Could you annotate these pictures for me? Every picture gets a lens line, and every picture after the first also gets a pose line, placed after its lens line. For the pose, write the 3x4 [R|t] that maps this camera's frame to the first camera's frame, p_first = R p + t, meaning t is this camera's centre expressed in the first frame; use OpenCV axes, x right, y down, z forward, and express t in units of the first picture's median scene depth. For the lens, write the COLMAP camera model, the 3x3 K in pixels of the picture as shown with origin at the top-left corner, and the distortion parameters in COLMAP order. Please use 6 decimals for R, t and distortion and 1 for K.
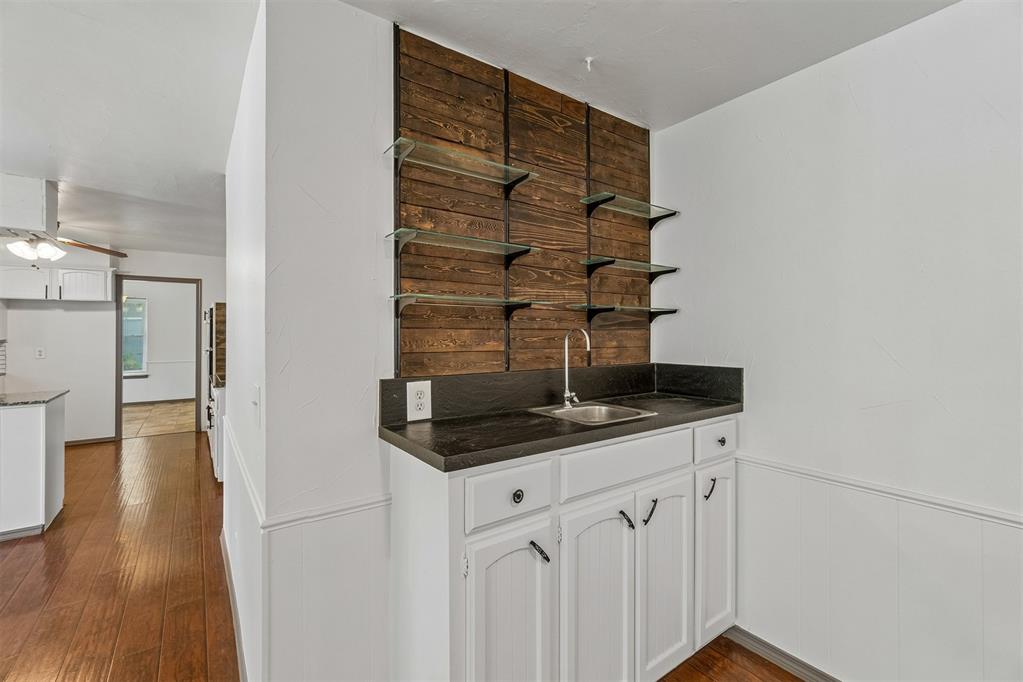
lens RADIAL K [[444.1, 0, 514.0], [0, 444.1, 329.7], [0, 0, 1]] dist [-0.001358, 0.000525]
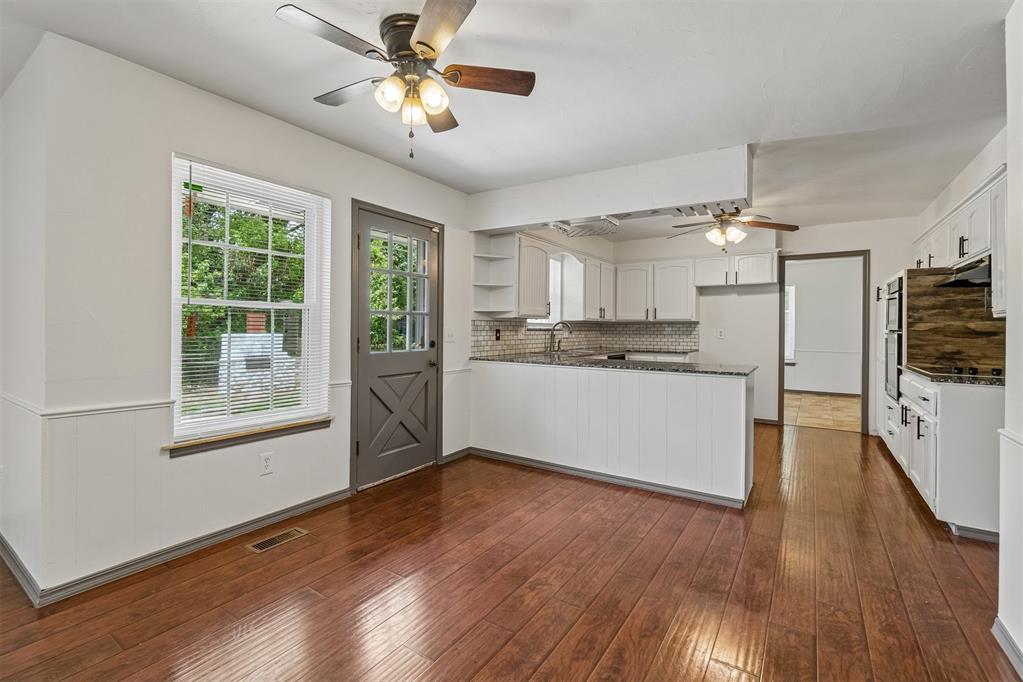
lens RADIAL K [[444.1, 0, 514.0], [0, 444.1, 329.7], [0, 0, 1]] dist [-0.001358, 0.000525]
pose [[0.351677, 0.008115, -0.936086, -0.464400], [-0.002162, 0.999967, 0.007857, 0.082362], [0.936119, -0.000739, 0.351683, 0.263095]]
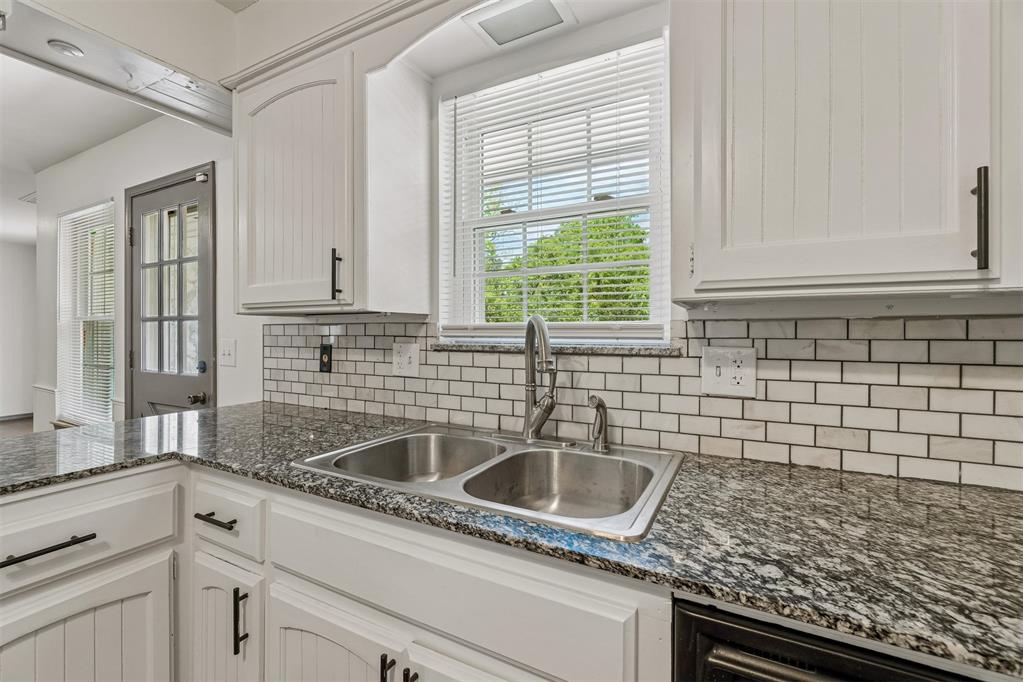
lens RADIAL K [[437.6, 0, 512.7], [0, 437.6, 338.2], [0, 0, 1]] dist [-0.001036, 0.000014]
pose [[-0.896545, -0.001050, -0.442951, -2.435531], [-0.001161, 0.999999, -0.000022, 0.084329], [0.442951, 0.000494, -0.896546, 1.860182]]
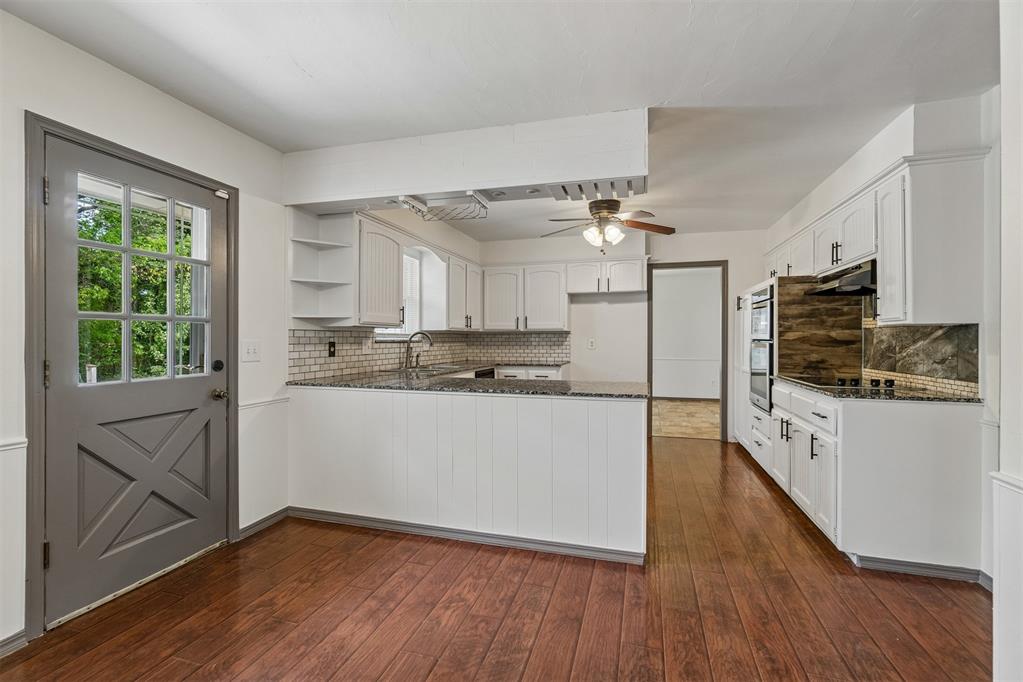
lens RADIAL K [[437.6, 0, 512.7], [0, 437.6, 338.2], [0, 0, 1]] dist [-0.001036, 0.000014]
pose [[0.611153, 0.001108, -0.791512, -0.840953], [0.003286, 0.999987, 0.003936, 0.080230], [0.791505, -0.005007, 0.611142, 0.492342]]
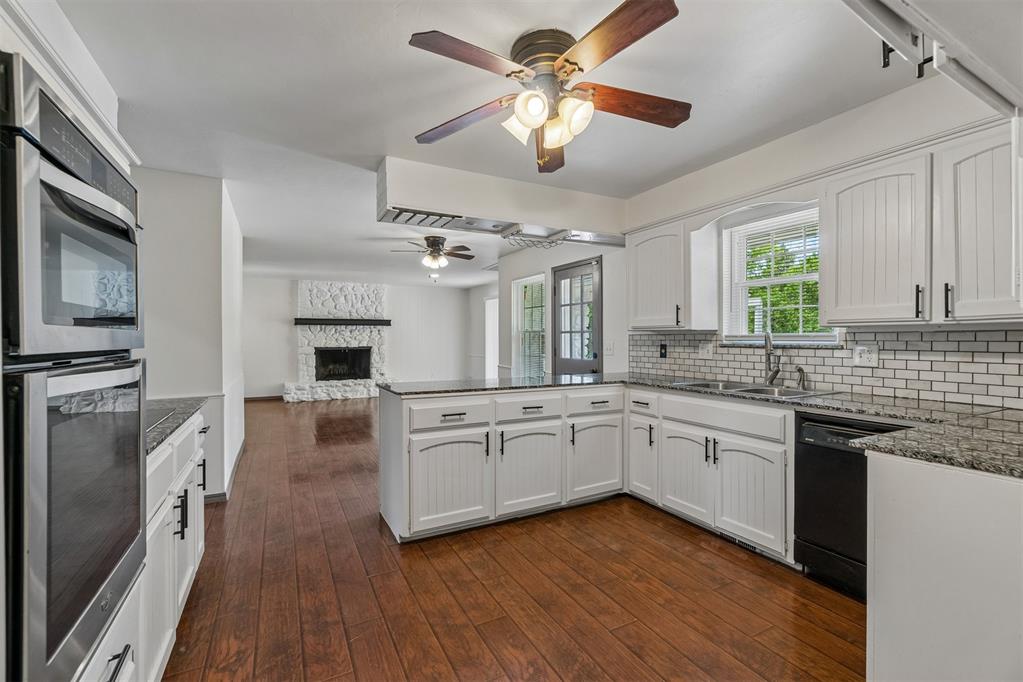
lens RADIAL K [[443.3, 0, 514.8], [0, 443.3, 343.3], [0, 0, 1]] dist [-0.001335, 0.000459]
pose [[-0.991083, -0.000157, 0.133243, -2.130910], [0.000327, 0.999993, 0.003615, 0.086217], [-0.133243, 0.003627, -0.991077, 2.793362]]
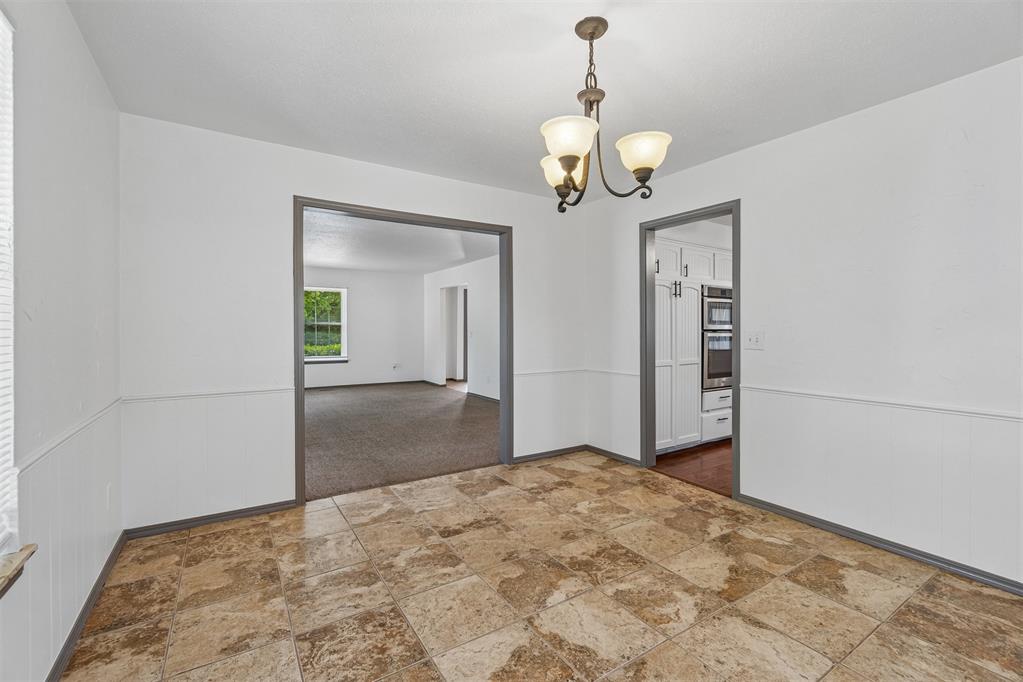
lens RADIAL K [[444.1, 0, 514.0], [0, 444.1, 329.7], [0, 0, 1]] dist [-0.001358, 0.000525]
pose [[0.051254, -0.001207, 0.998685, -3.858520], [-0.009021, 0.999958, 0.001672, 0.100779], [-0.998645, -0.009095, 0.051241, 3.318798]]
